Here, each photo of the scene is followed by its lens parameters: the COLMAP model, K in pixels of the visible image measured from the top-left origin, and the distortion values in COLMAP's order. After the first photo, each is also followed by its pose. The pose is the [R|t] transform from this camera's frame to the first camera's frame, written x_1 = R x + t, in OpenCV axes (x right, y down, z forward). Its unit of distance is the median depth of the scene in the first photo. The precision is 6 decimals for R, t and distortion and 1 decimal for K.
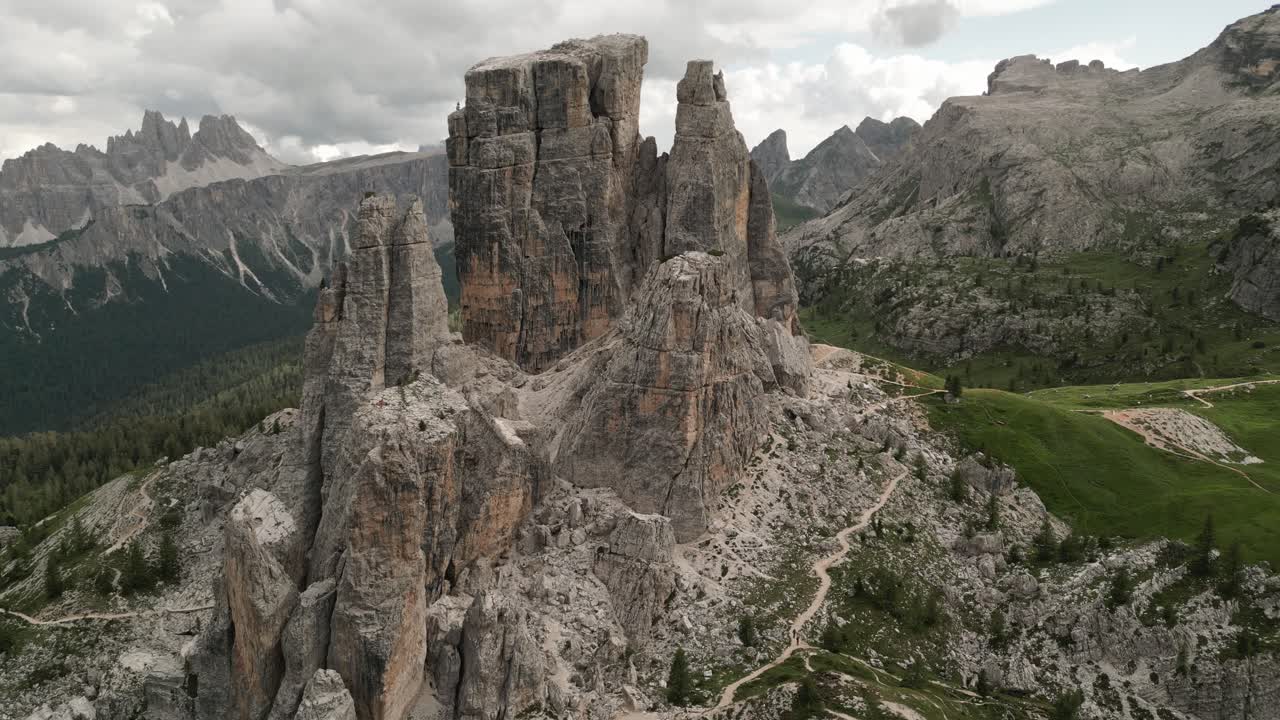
lens RADIAL K [[903.0, 0, 640.0], [0, 903.0, 360.0], [0, 0, 1]] dist [0.004955, 0.002880]
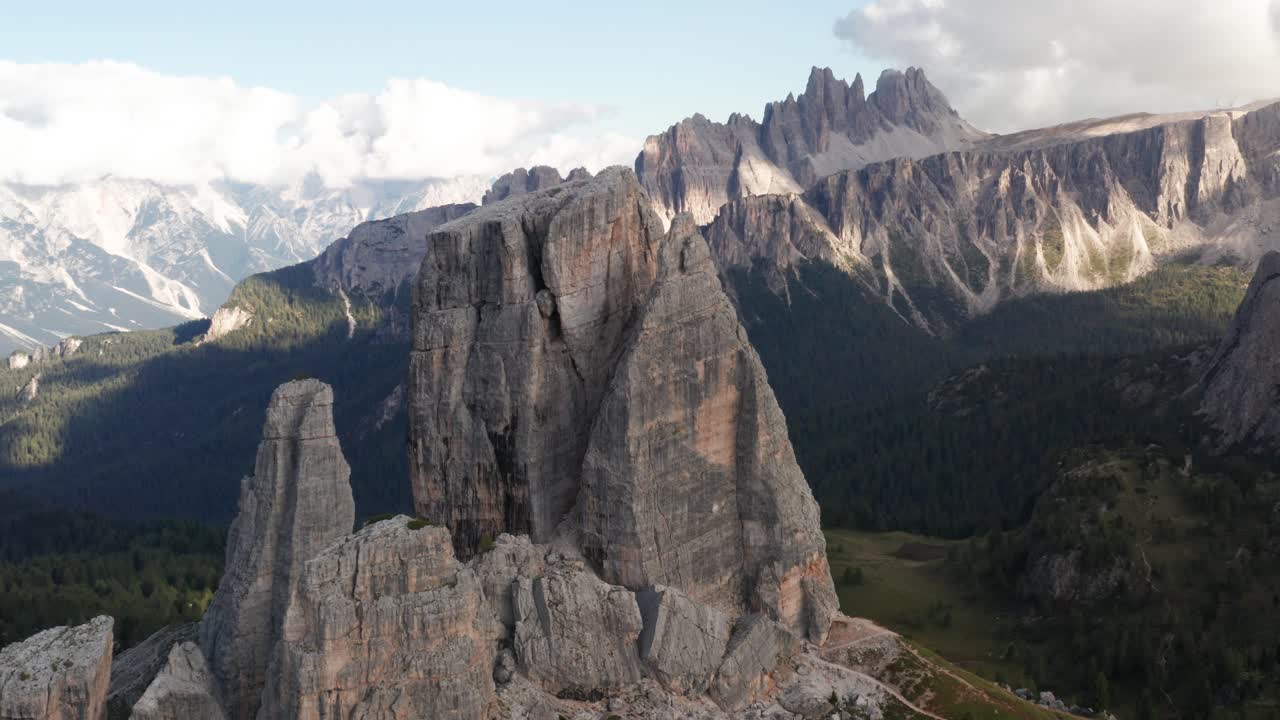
lens RADIAL K [[1358.0, 0, 640.0], [0, 1358.0, 360.0], [0, 0, 1]] dist [-0.108299, 0.001294]
pose [[0.819845, 0.072276, -0.568006, 0.637186], [-0.097952, 0.995082, -0.014762, -0.183742], [0.564145, 0.067740, 0.822892, 0.079777]]
